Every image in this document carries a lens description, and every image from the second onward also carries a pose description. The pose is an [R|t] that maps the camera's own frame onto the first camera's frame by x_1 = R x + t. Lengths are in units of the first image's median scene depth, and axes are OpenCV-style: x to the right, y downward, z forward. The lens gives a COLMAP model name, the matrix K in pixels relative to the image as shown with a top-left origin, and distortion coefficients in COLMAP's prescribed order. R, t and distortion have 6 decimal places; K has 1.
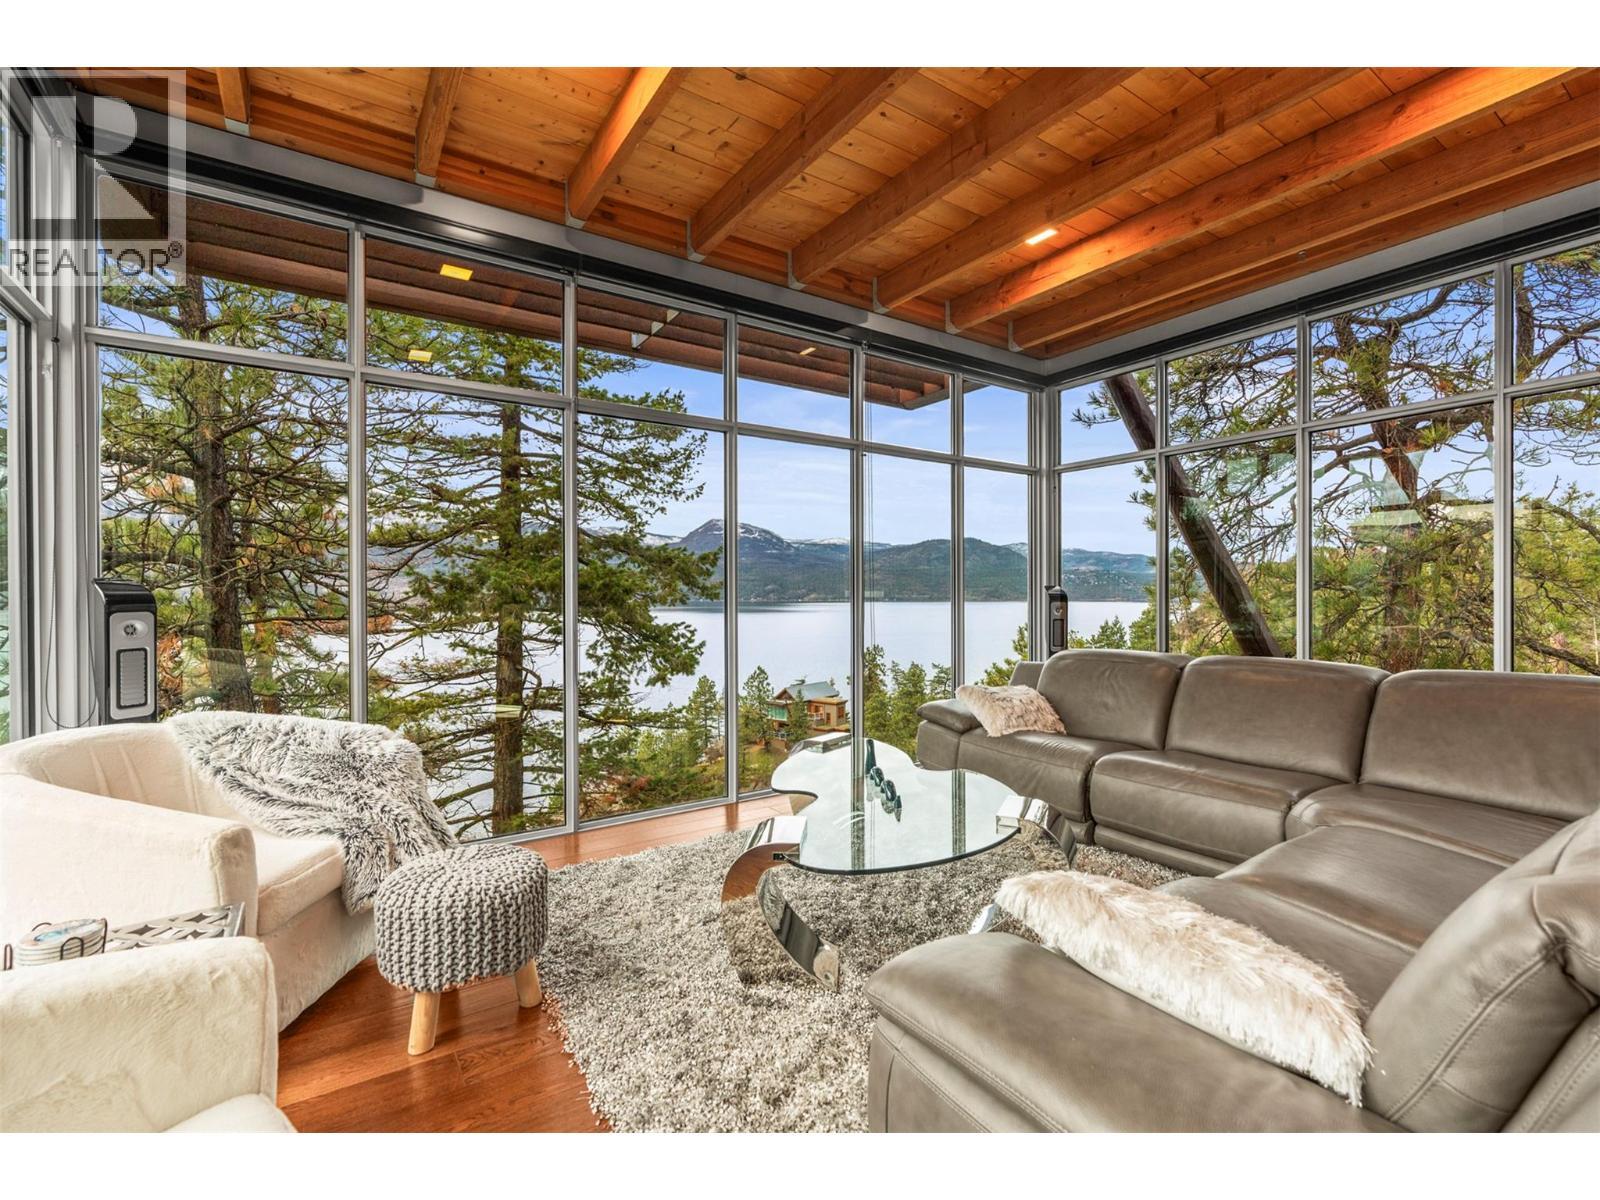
lens RADIAL K [[706.6, 0, 796.0], [0, 706.6, 593.9], [0, 0, 1]] dist [-0.008968, 0.000604]
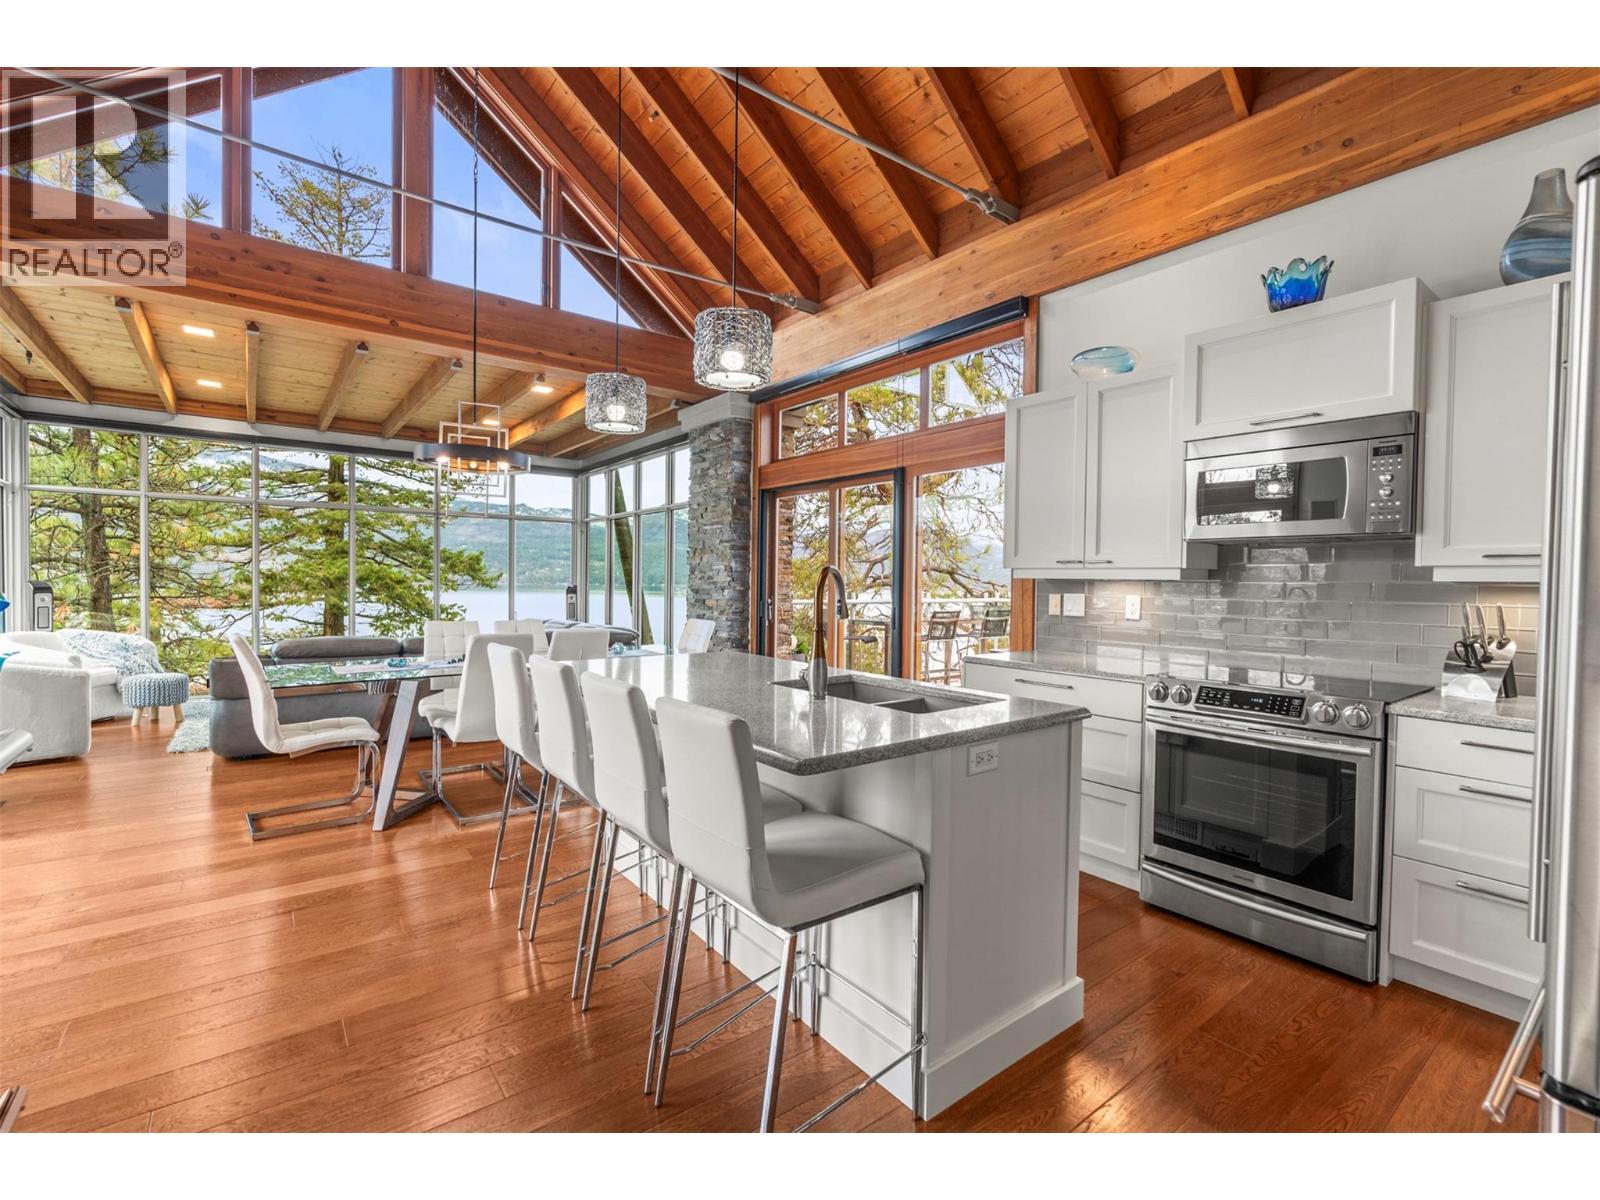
lens RADIAL K [[706.6, 0, 796.0], [0, 706.6, 593.9], [0, 0, 1]] dist [-0.008968, 0.000604]
pose [[0.997727, 0.015882, 0.065481, 0.767313], [-0.017130, 0.999681, 0.018545, -0.030681], [-0.065166, -0.019625, 0.997681, -0.814790]]
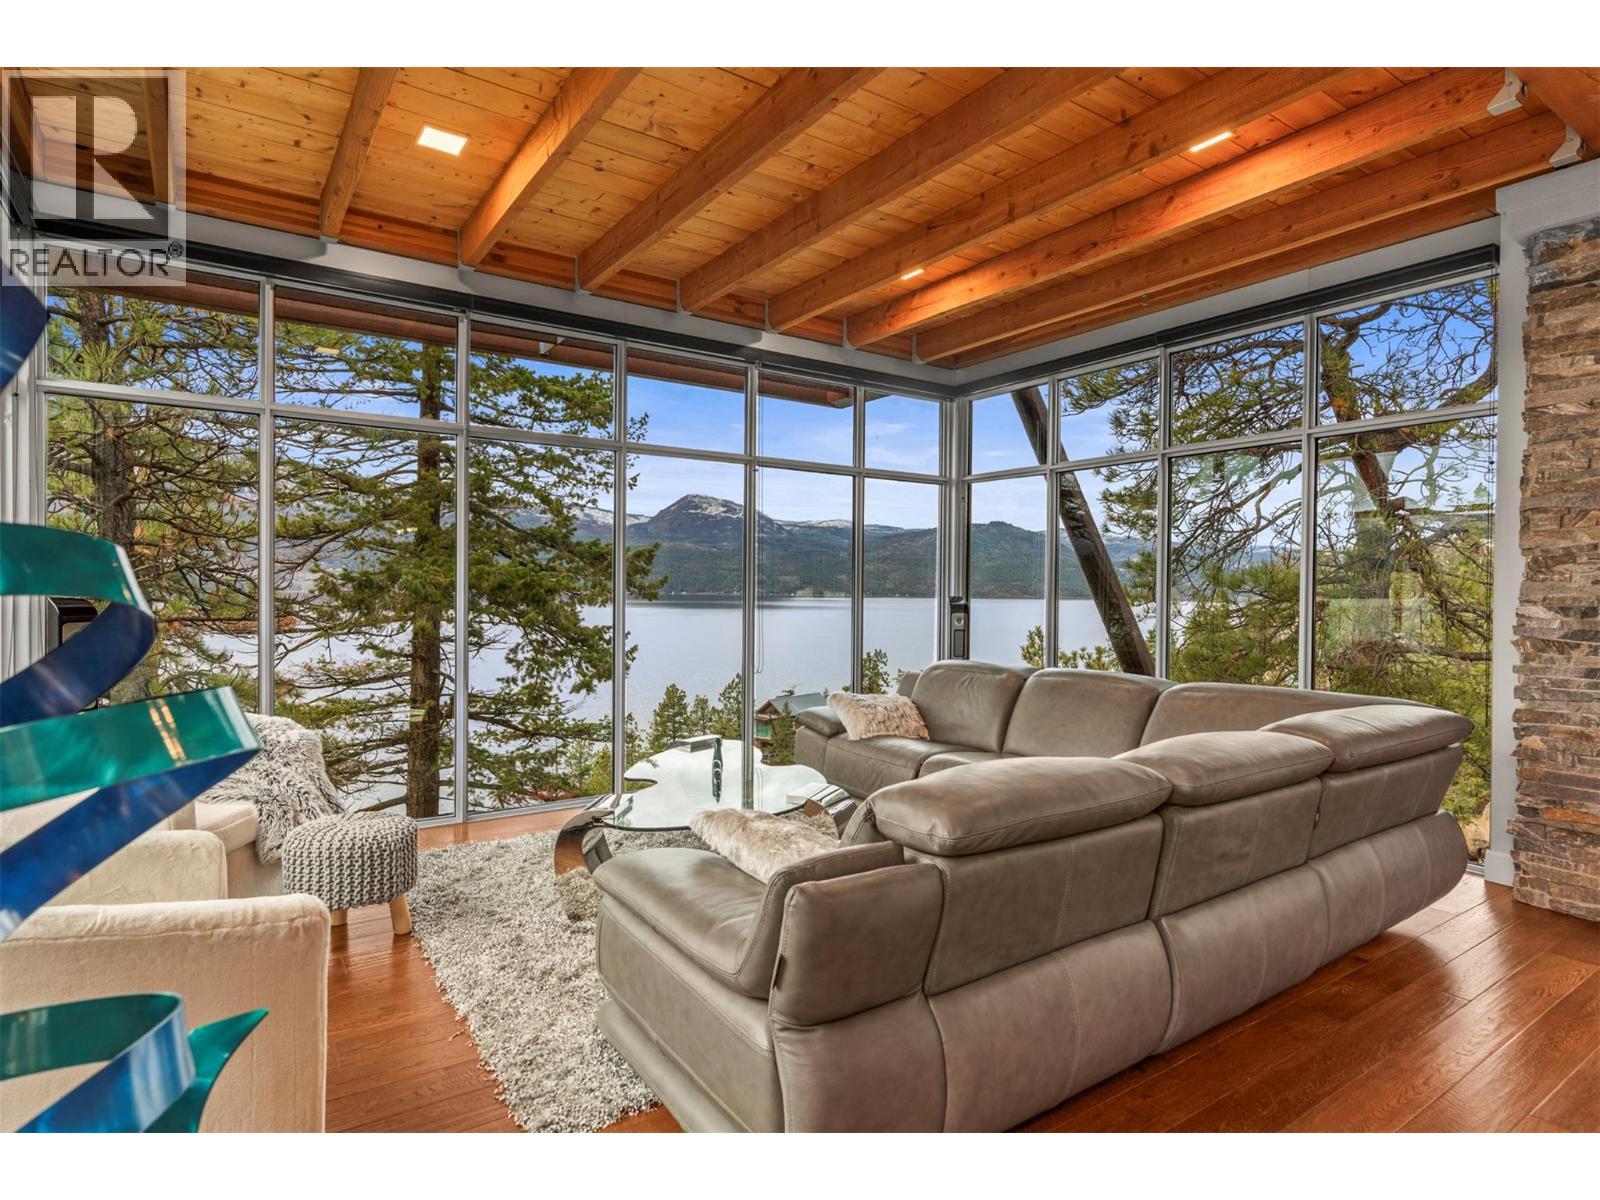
lens RADIAL K [[854.4, 0, 796.0], [0, 854.4, 593.5], [0, 0, 1]] dist [-0.004317, -0.000182]
pose [[0.999881, 0.011952, 0.009776, 0.113964], [-0.012028, 0.999898, 0.007765, -0.020807], [-0.009682, -0.007881, 0.999922, -0.200773]]
